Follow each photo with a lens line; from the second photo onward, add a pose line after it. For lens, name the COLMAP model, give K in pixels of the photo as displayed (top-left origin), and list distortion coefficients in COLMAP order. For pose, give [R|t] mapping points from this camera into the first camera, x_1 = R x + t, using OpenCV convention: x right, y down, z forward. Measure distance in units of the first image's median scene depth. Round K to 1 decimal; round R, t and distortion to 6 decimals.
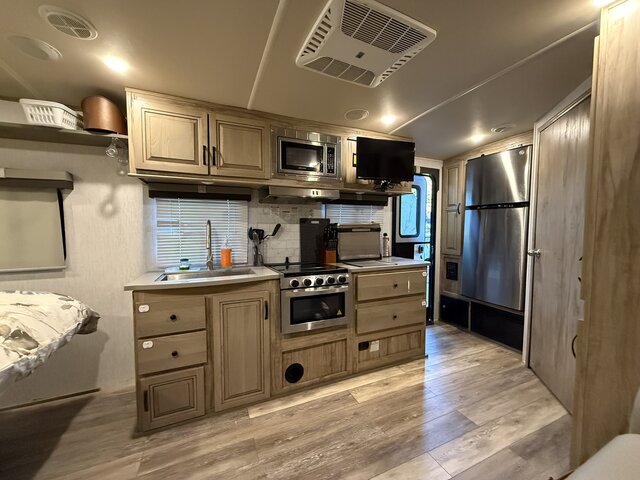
lens RADIAL K [[254.6, 0, 318.9], [0, 254.6, 242.9], [0, 0, 1]] dist [0.003263, 0.000095]
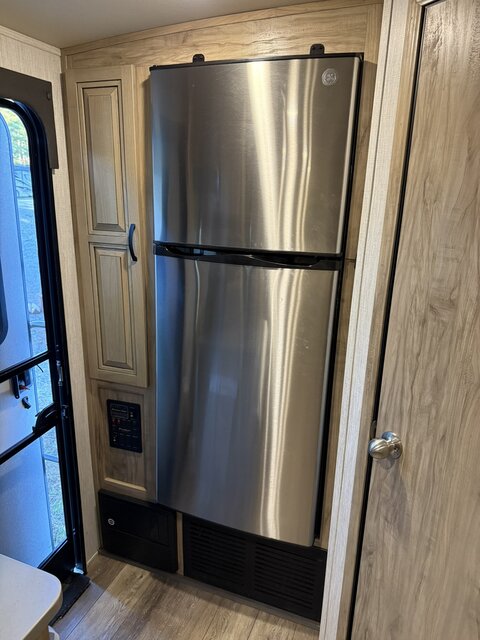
lens RADIAL K [[447.7, 0, 241.0], [0, 447.7, 321.5], [0, 0, 1]] dist [-0.005586, -0.006187]
pose [[0.694157, -0.184431, 0.695796, 0.251165], [0.015868, 0.970305, 0.241363, -0.161621], [-0.719649, -0.156503, 0.676470, 0.525187]]
